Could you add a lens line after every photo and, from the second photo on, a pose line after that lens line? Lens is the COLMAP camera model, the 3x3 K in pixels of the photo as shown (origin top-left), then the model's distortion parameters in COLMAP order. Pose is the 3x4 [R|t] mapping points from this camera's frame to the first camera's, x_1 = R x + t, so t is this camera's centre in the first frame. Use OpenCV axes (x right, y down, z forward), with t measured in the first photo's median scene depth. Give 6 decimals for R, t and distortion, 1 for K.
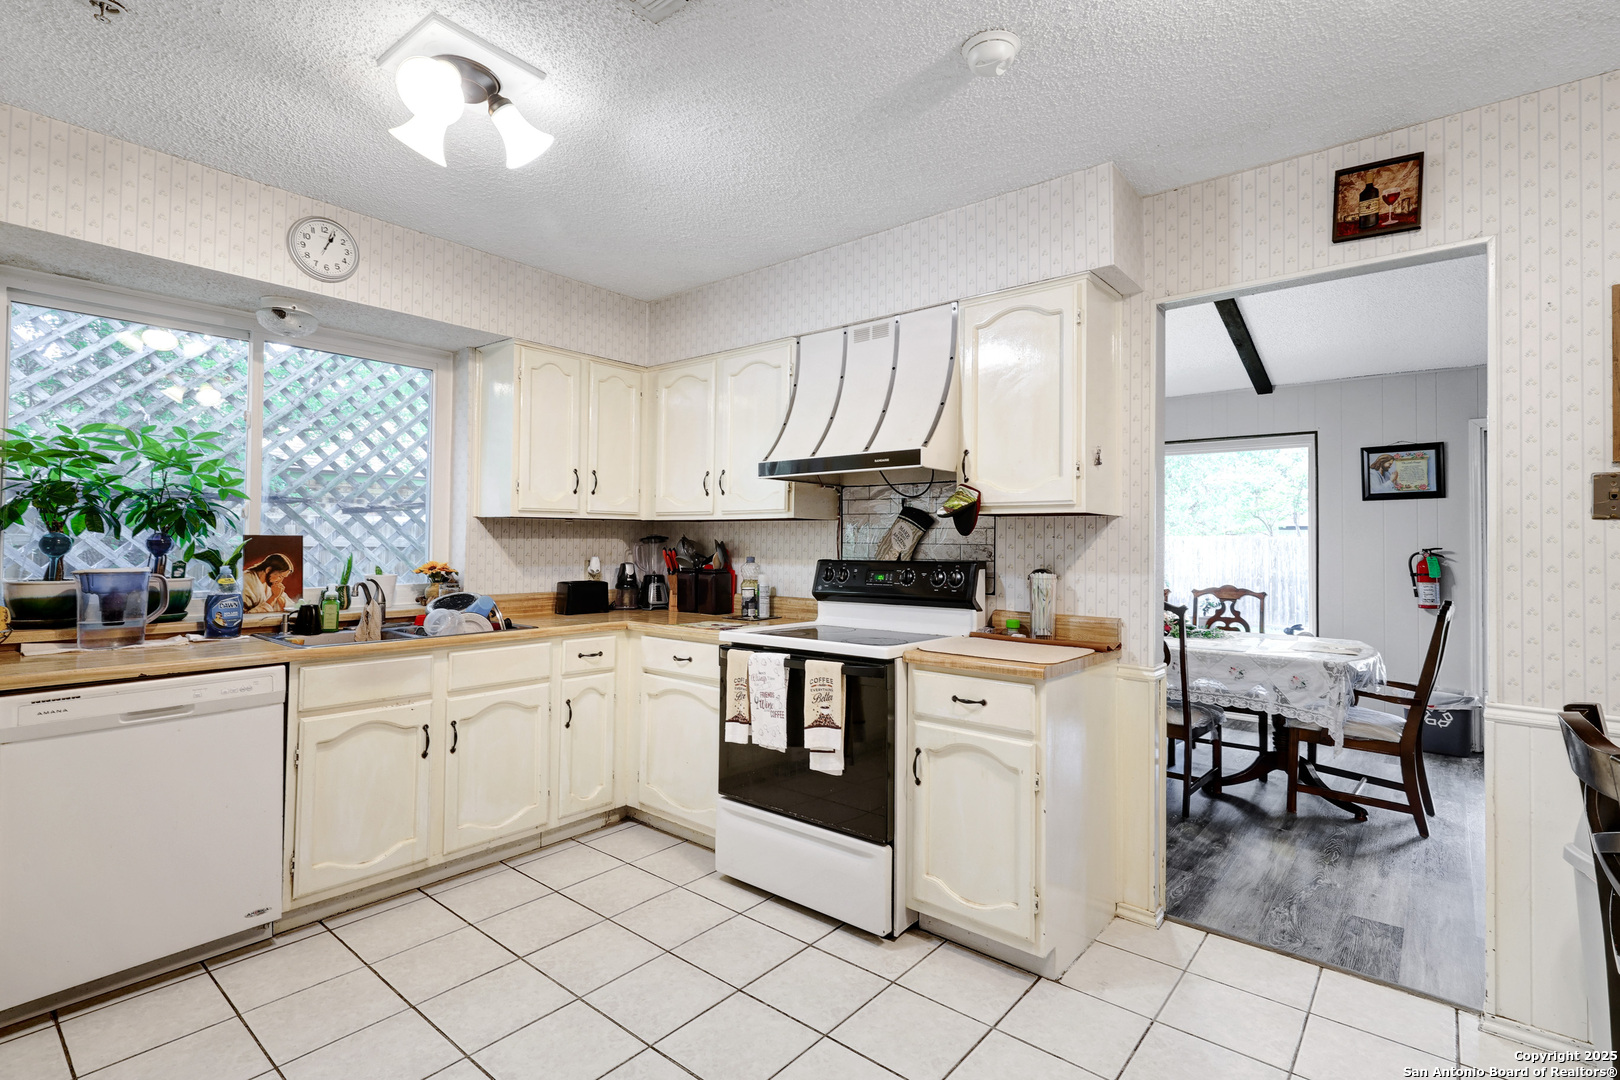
lens RADIAL K [[753.6, 0, 832.2], [0, 753.6, 519.8], [0, 0, 1]] dist [-0.000545, 0.000018]
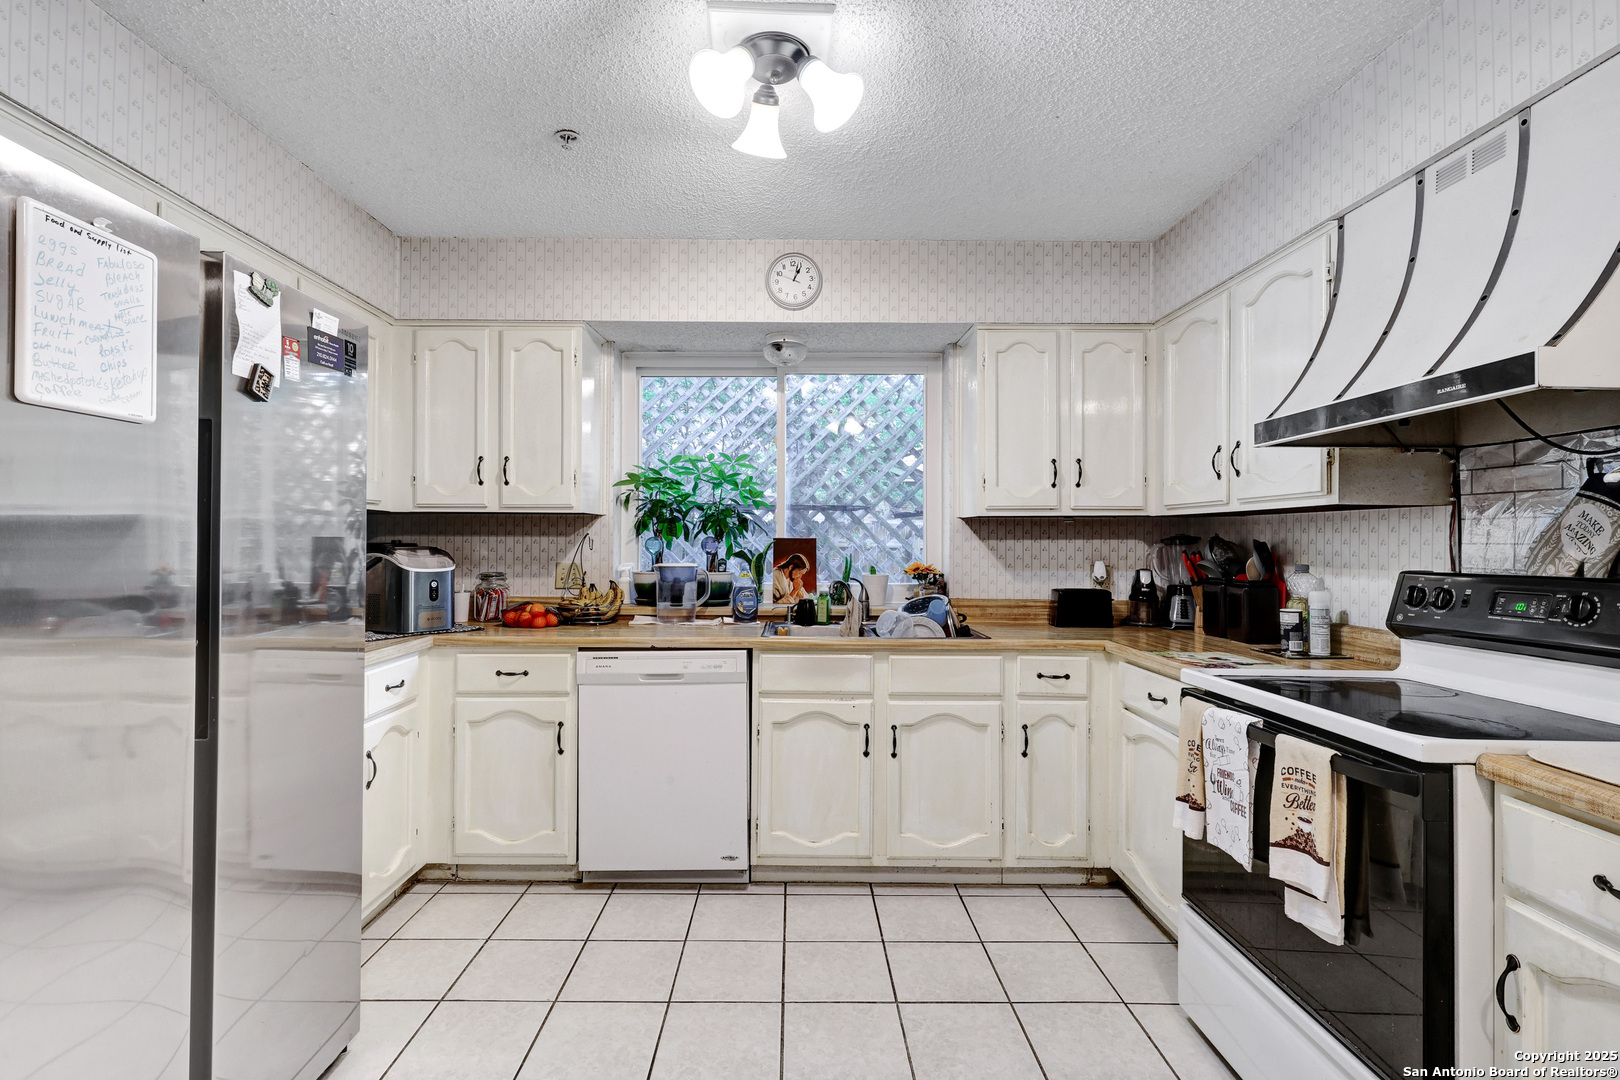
lens RADIAL K [[753.6, 0, 793.7], [0, 753.6, 529.8], [0, 0, 1]] dist [-0.000545, 0.000018]
pose [[0.623562, -0.016609, -0.781597, 0.184556], [0.023514, 0.999720, -0.002484, 0.011508], [0.781420, -0.016830, 0.623778, 0.285439]]
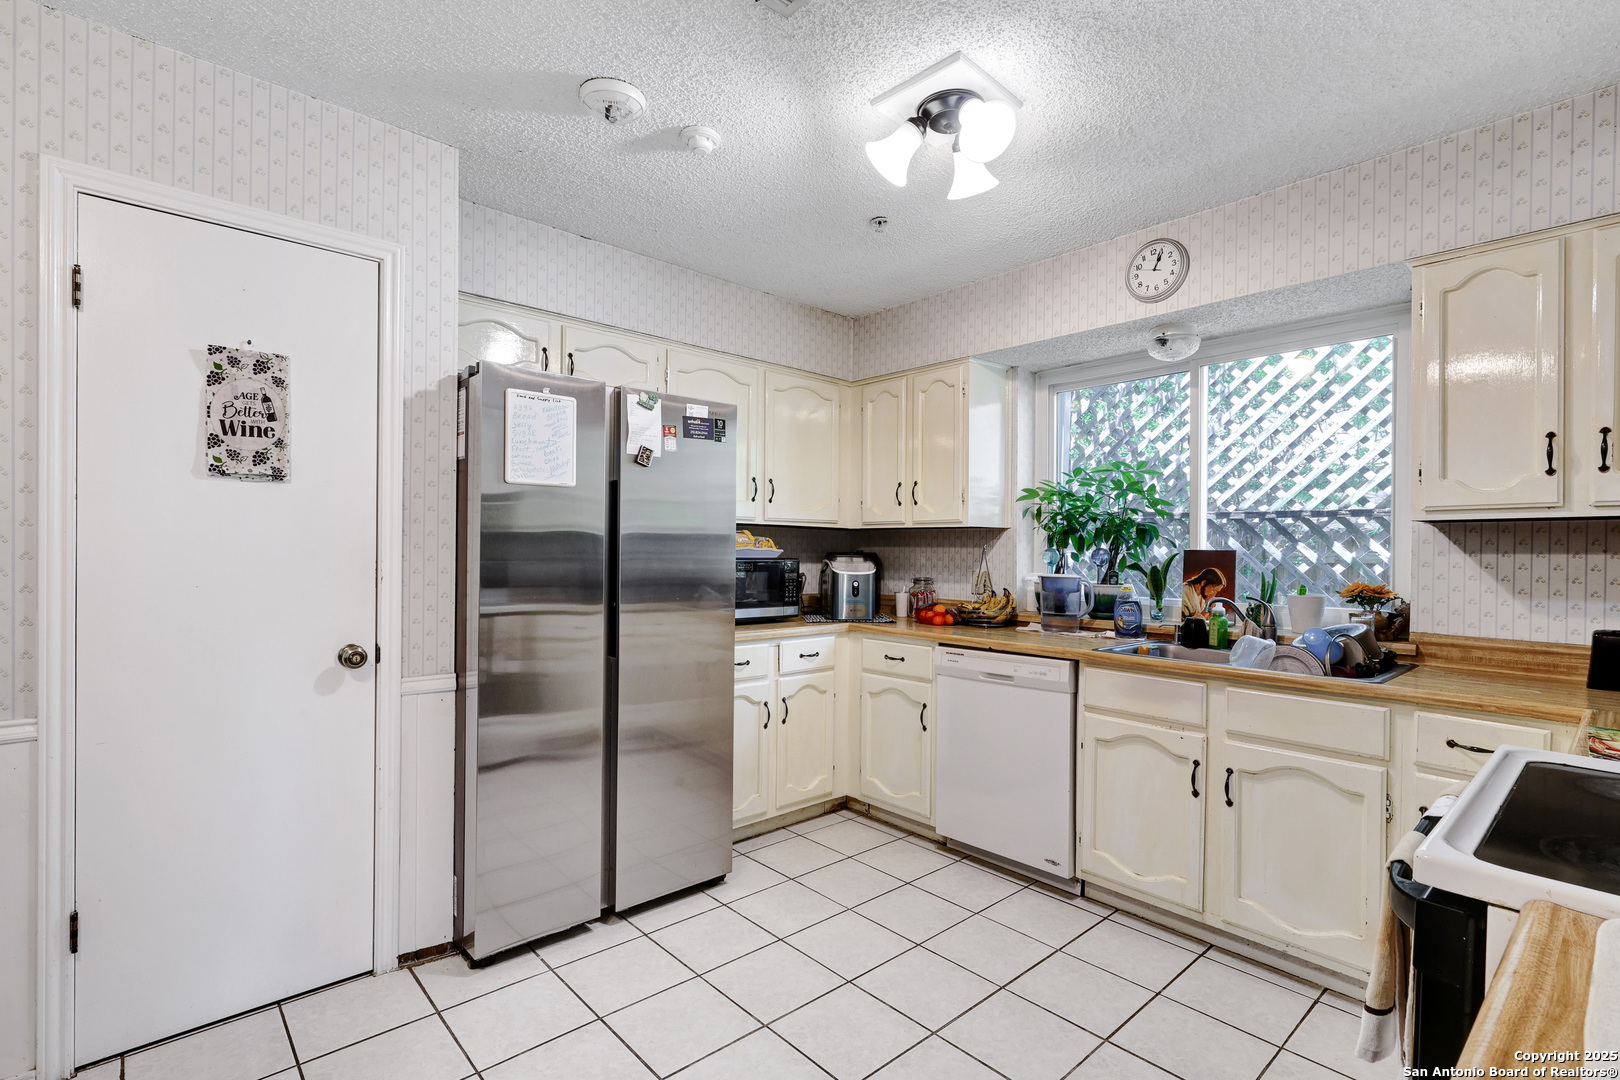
lens RADIAL K [[753.6, 0, 817.4], [0, 753.6, 550.5], [0, 0, 1]] dist [-0.000545, 0.000018]
pose [[-0.162811, -0.007195, -0.986631, 0.396409], [0.017684, 0.999792, -0.010209, 0.023928], [0.986499, -0.019109, -0.162649, 0.676660]]
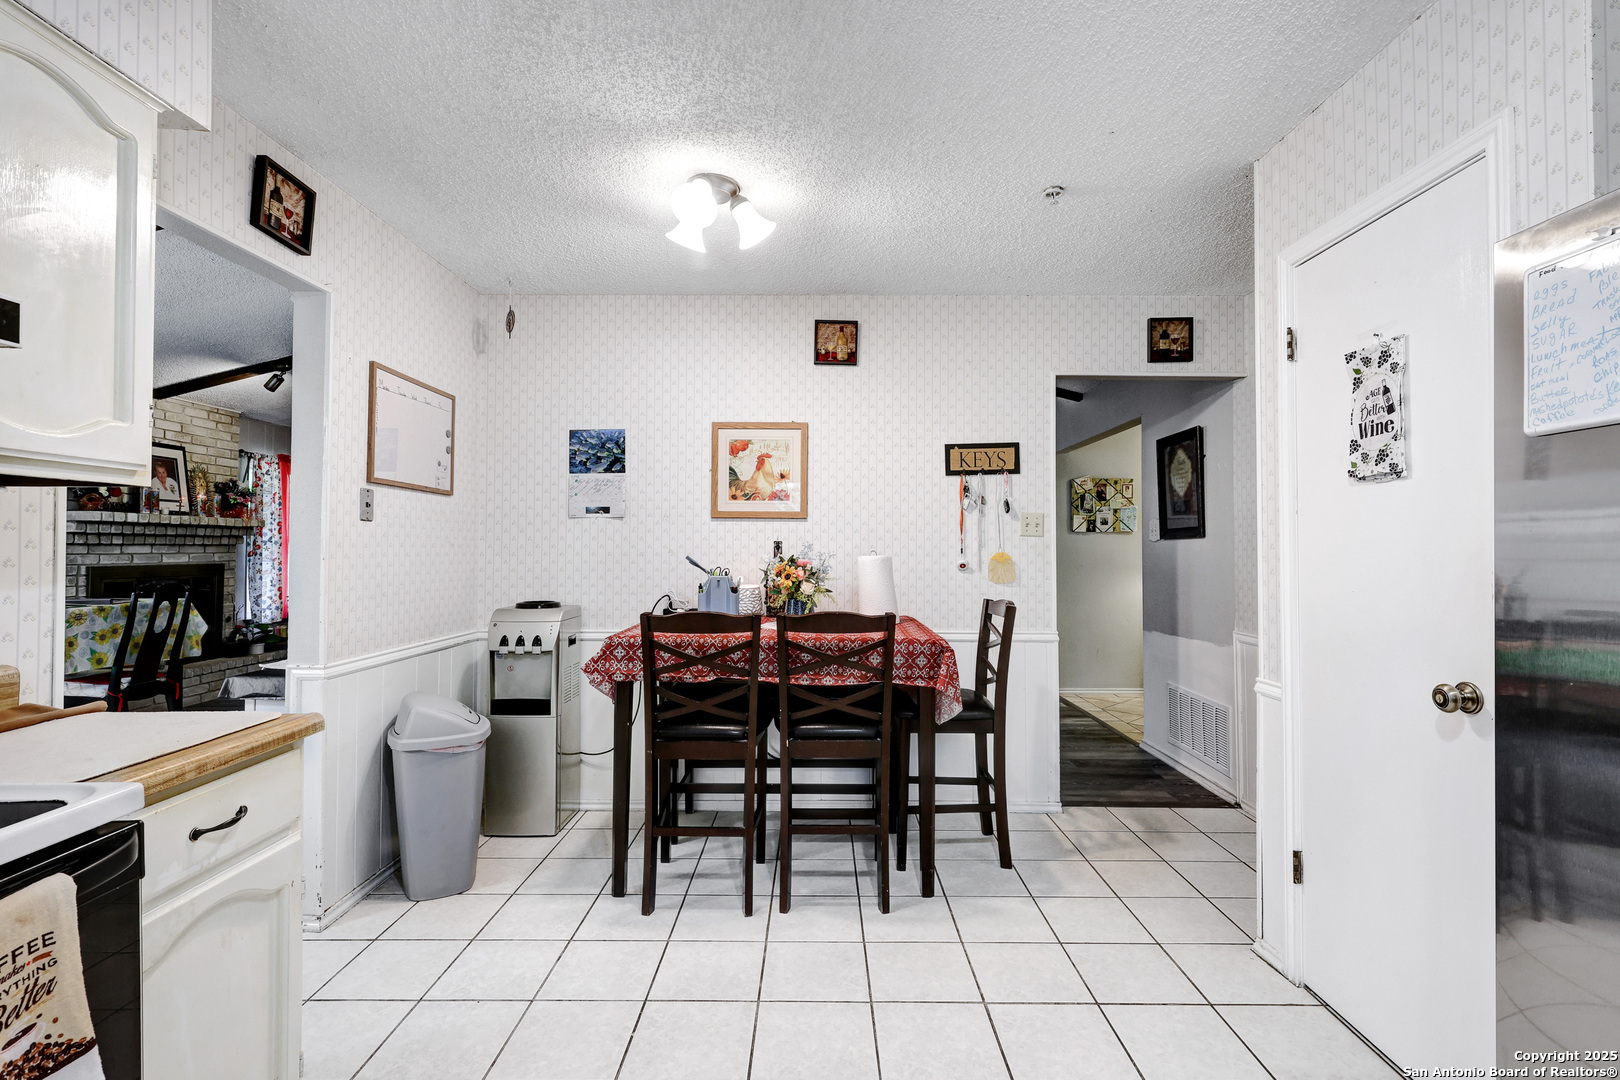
lens RADIAL K [[753.6, 0, 811.9], [0, 753.6, 535.9], [0, 0, 1]] dist [-0.000545, 0.000018]
pose [[-0.622808, 0.002477, 0.782371, -0.428371], [-0.033449, 0.998996, -0.029791, 0.026079], [-0.781659, -0.044724, -0.622100, 0.839686]]
